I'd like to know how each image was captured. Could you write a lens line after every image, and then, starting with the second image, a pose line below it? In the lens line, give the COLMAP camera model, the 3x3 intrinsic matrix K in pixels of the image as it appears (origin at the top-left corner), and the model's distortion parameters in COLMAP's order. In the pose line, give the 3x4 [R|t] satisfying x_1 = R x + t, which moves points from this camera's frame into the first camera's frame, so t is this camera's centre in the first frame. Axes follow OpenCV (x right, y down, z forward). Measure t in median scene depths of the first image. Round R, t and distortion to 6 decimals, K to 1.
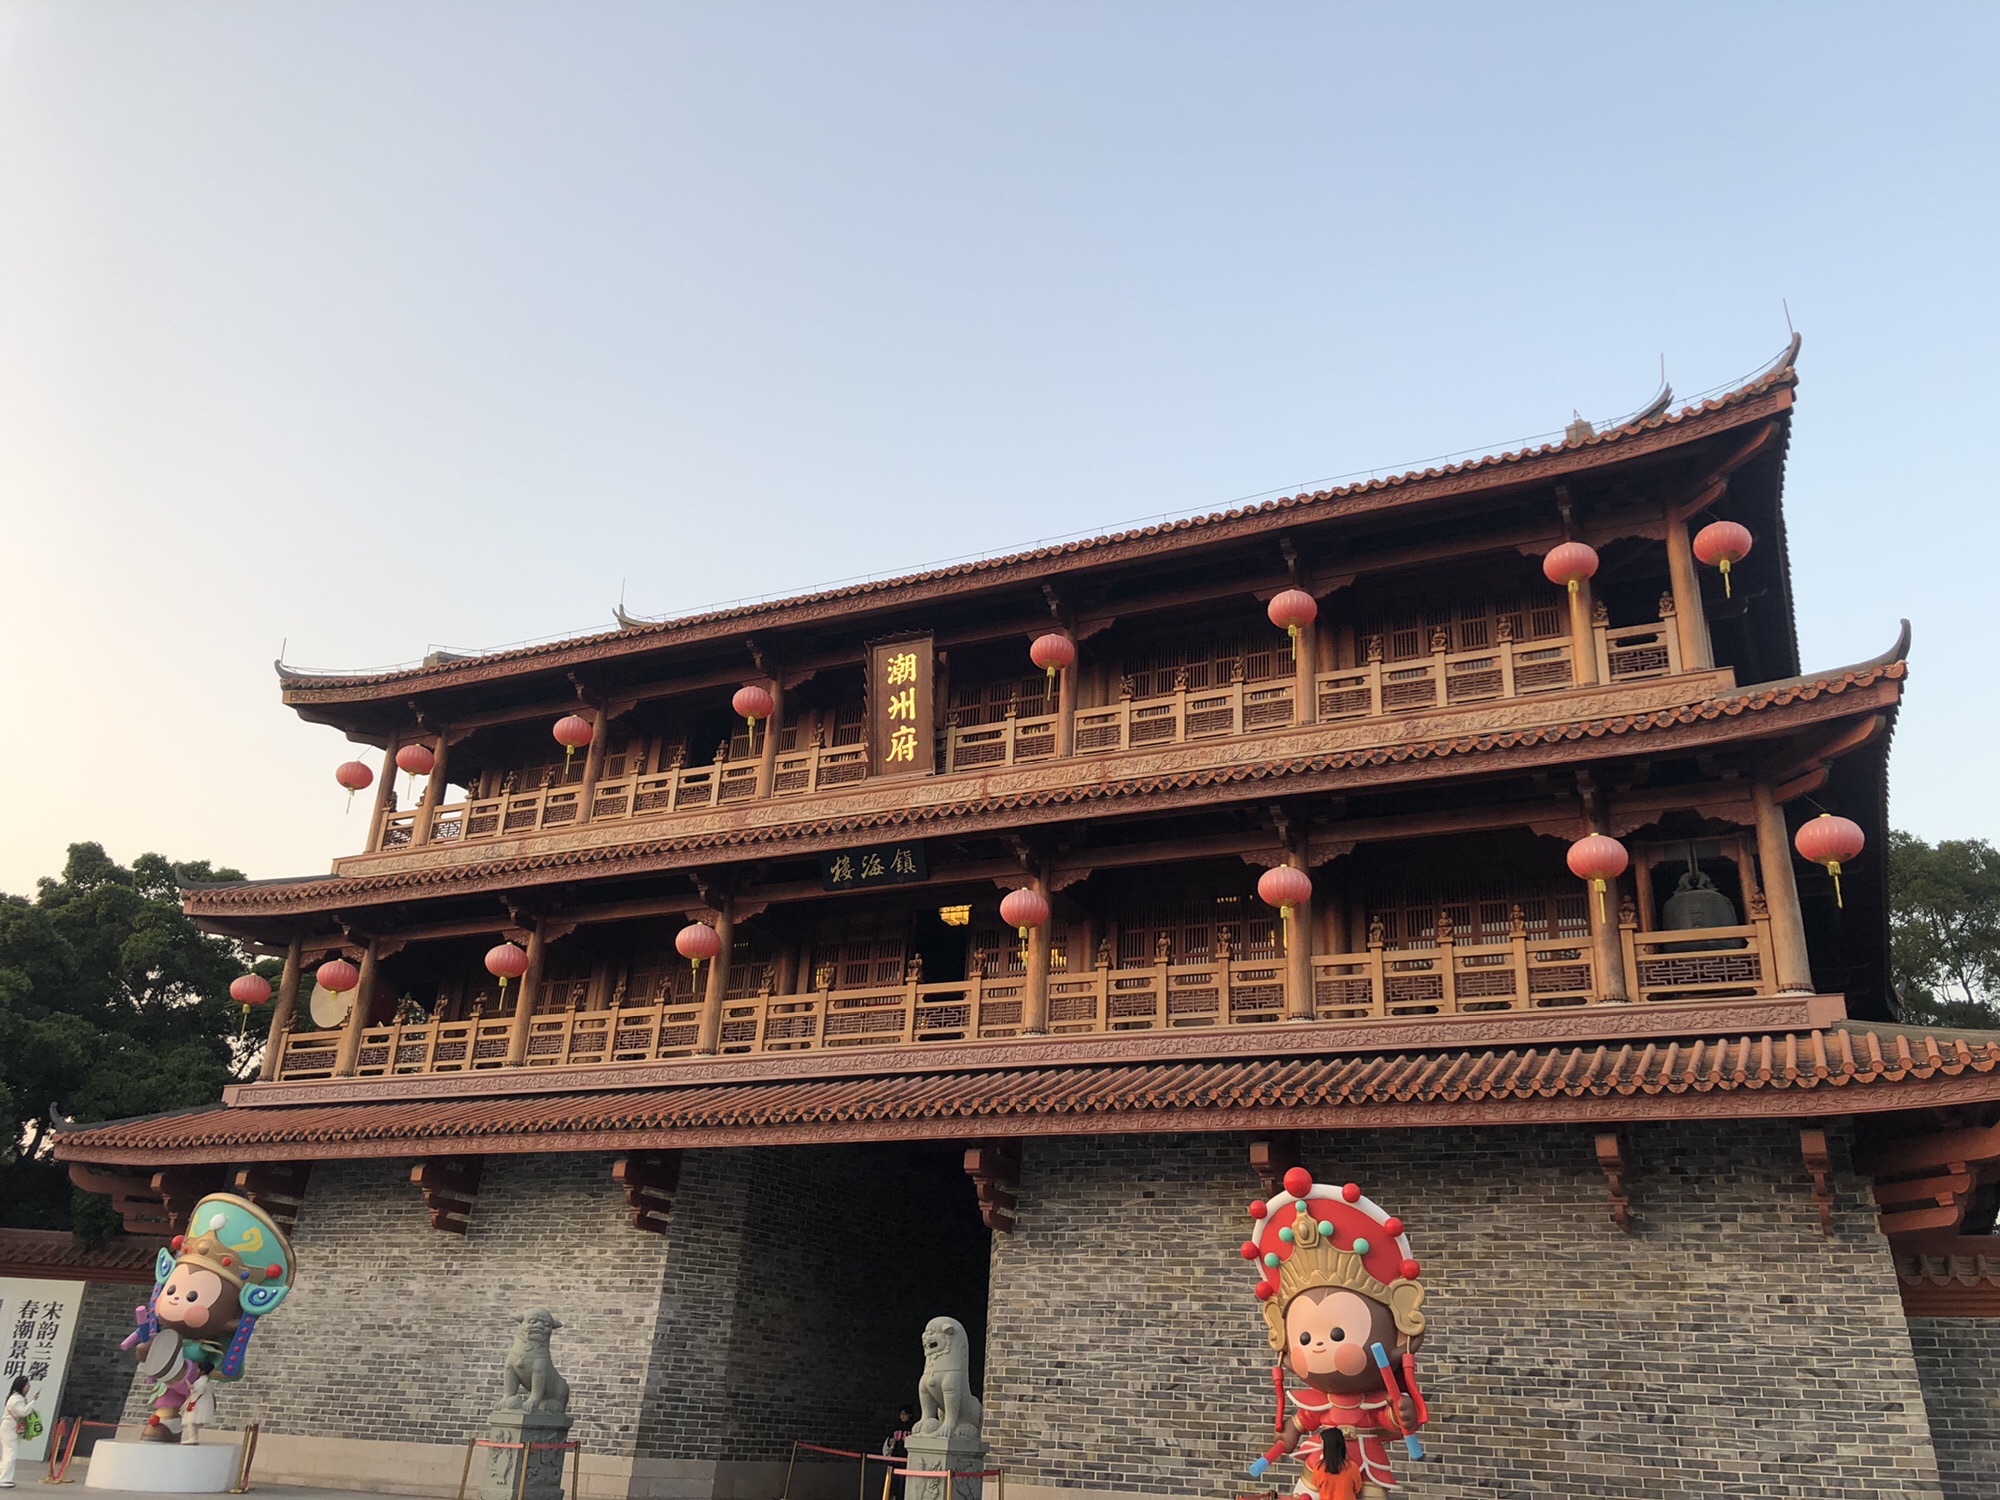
lens RADIAL K [[1660.8, 0, 991.1], [0, 1660.8, 724.6], [0, 0, 1]] dist [0.021463, -0.009877]
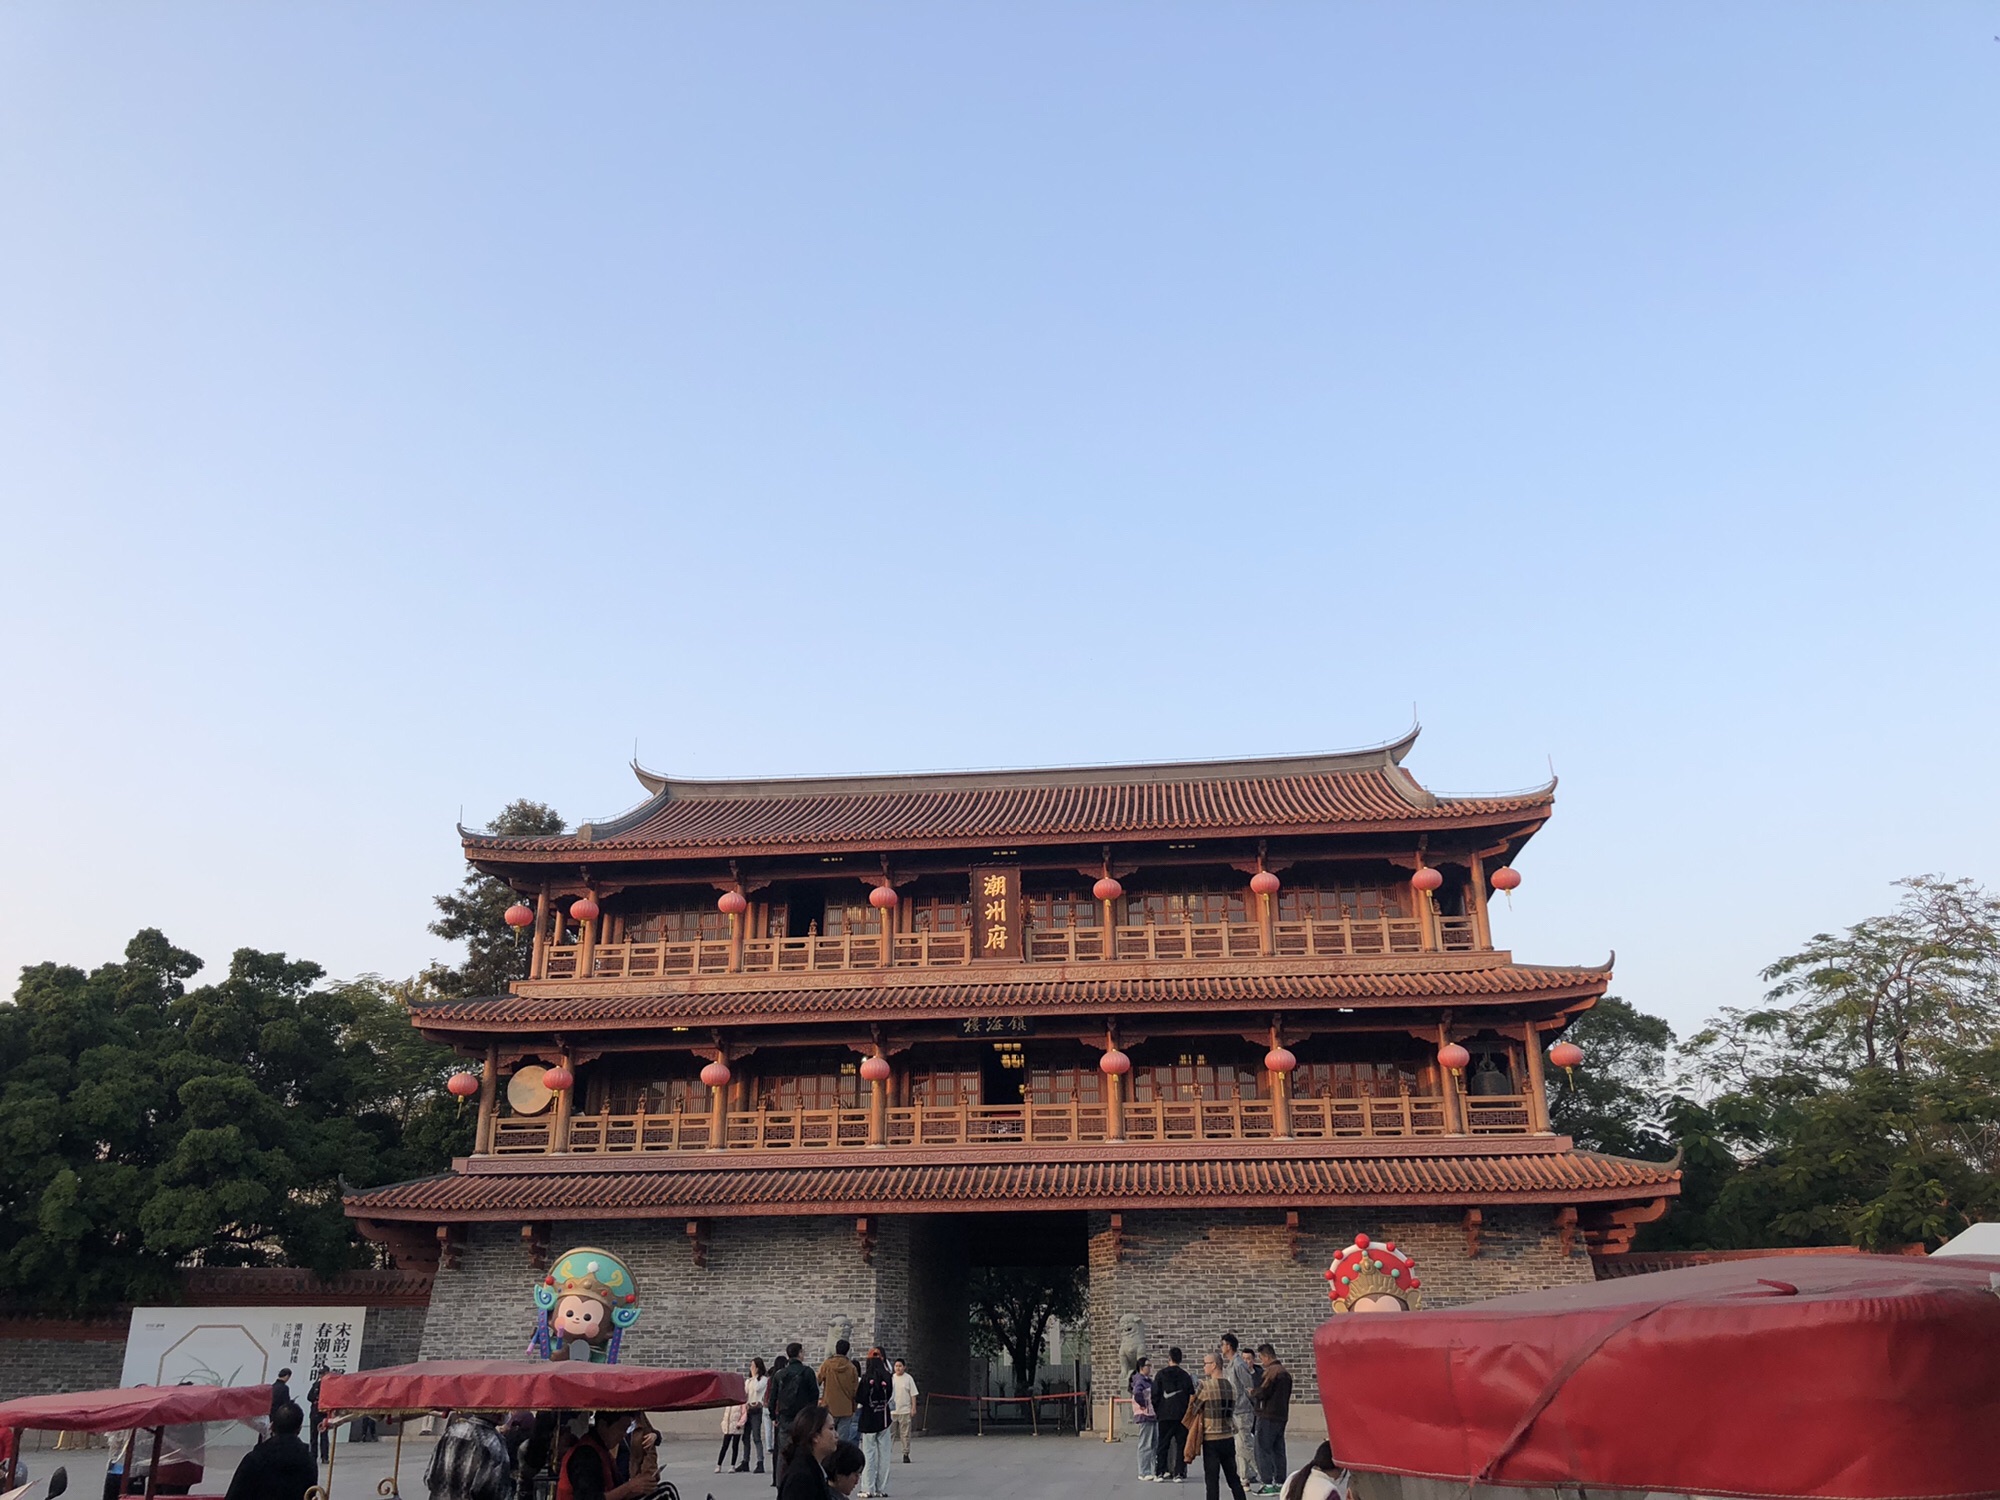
lens RADIAL K [[1650.0, 0, 1001.6], [0, 1650.0, 732.0], [0, 0, 1]] dist [0.106089, -0.286963]
pose [[0.933146, 0.079378, 0.350626, -0.735329], [-0.089366, 0.995922, 0.012368, -0.241434], [-0.348214, -0.042875, 0.936434, -0.522485]]
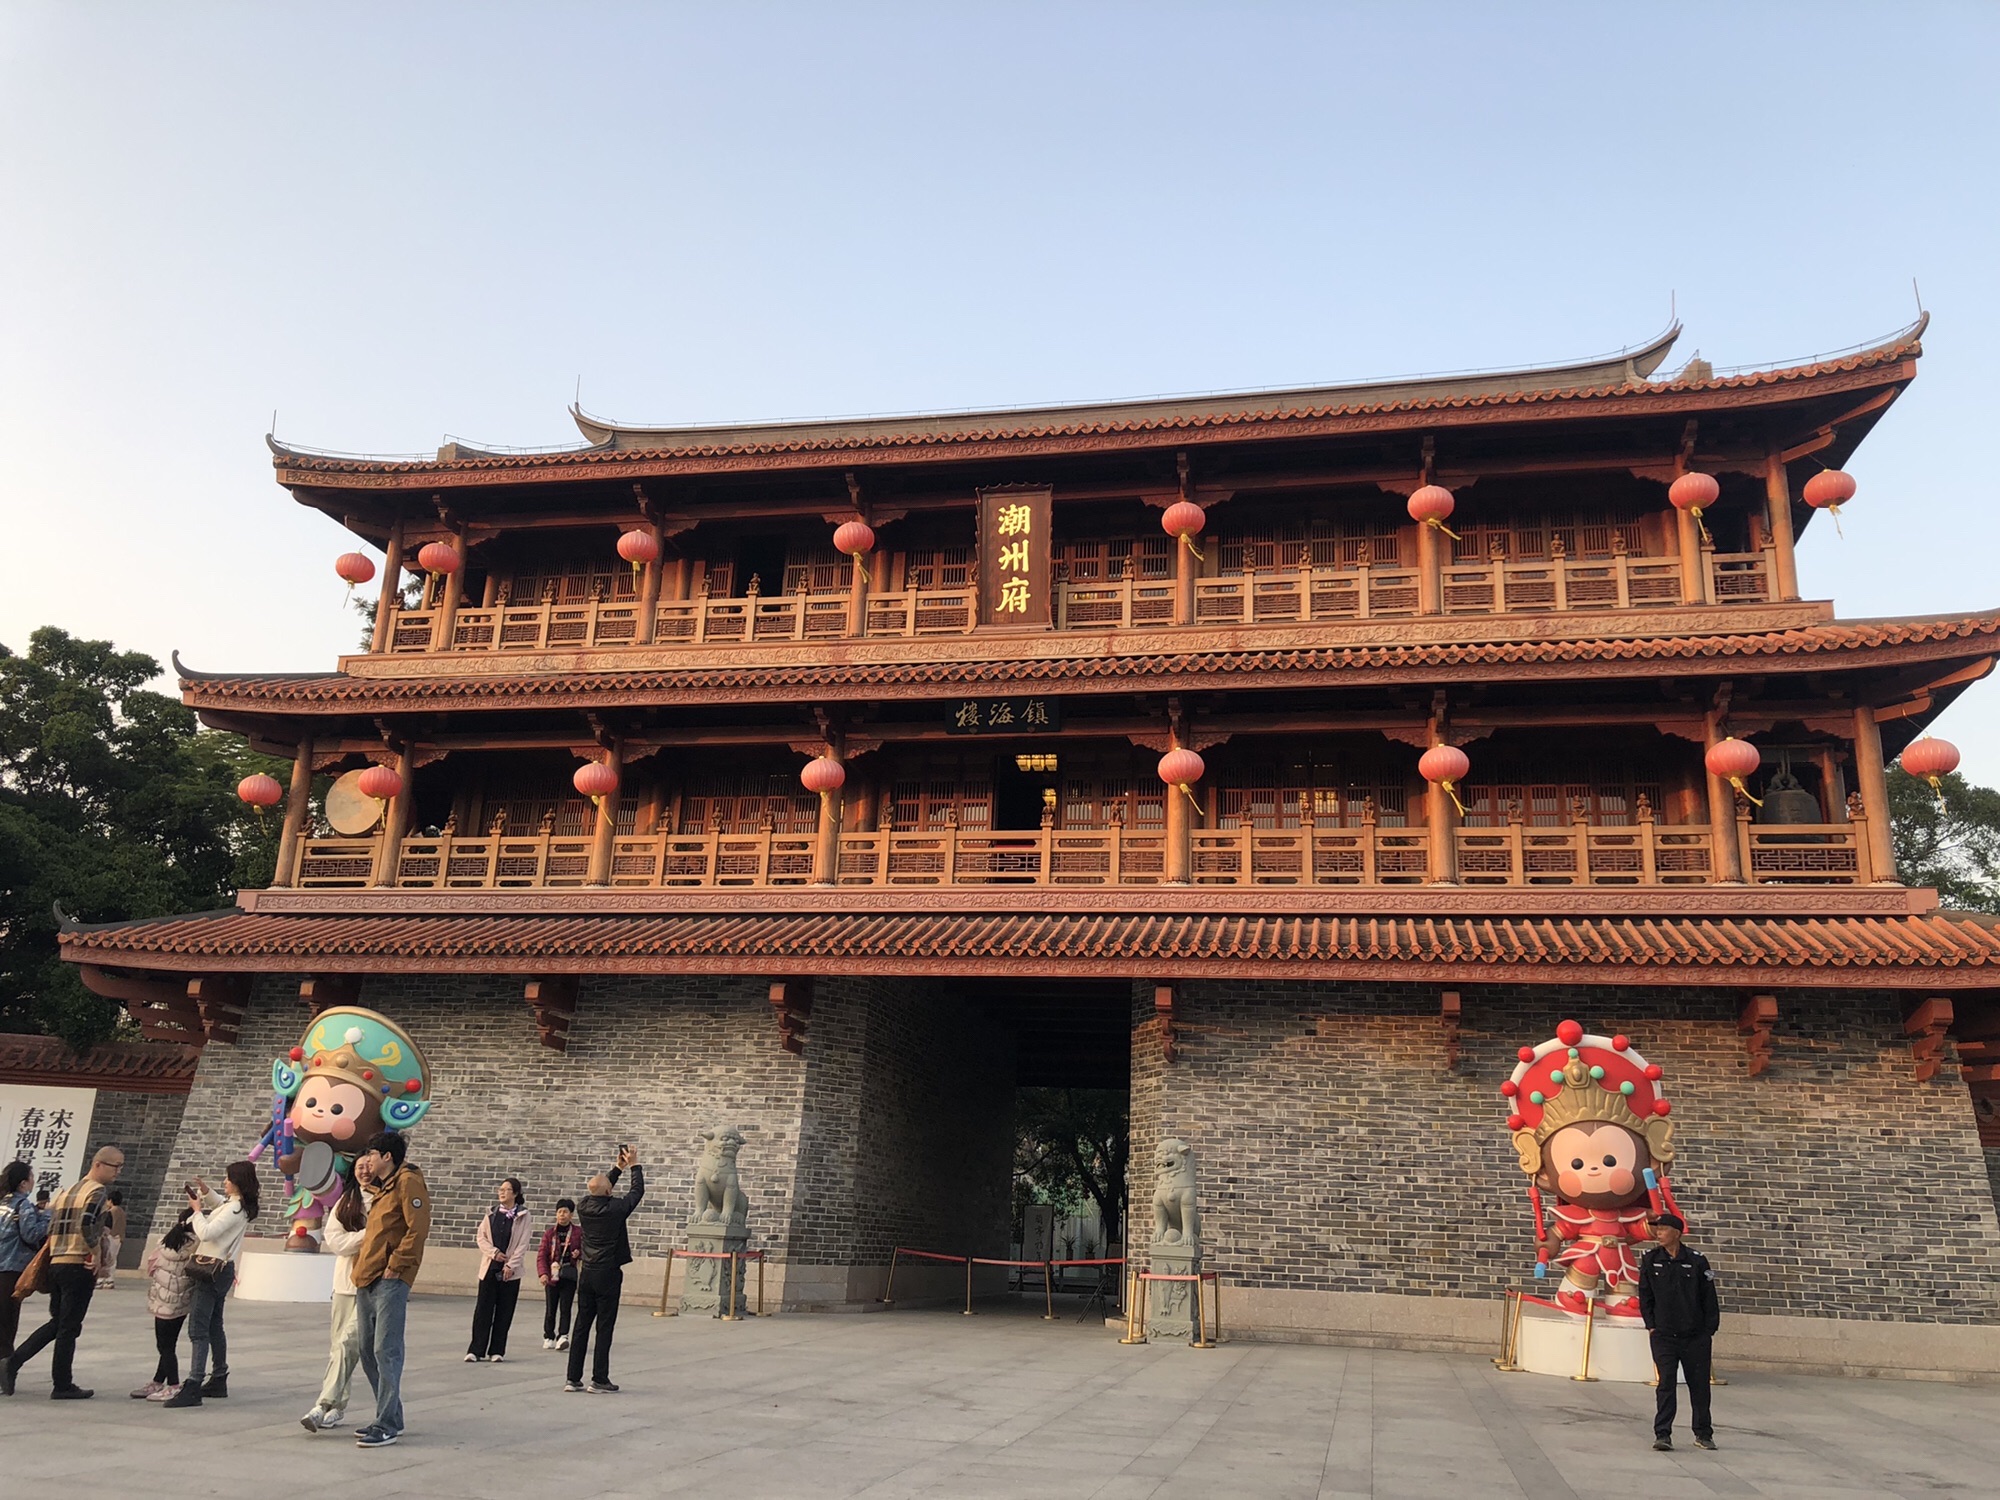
lens RADIAL K [[1660.8, 0, 991.1], [0, 1660.8, 724.6], [0, 0, 1]] dist [0.021463, -0.009877]
pose [[0.968960, 0.065090, 0.238495, -0.375625], [-0.090876, 0.990953, 0.098760, -0.010123], [-0.229909, -0.117368, 0.966109, 0.003940]]
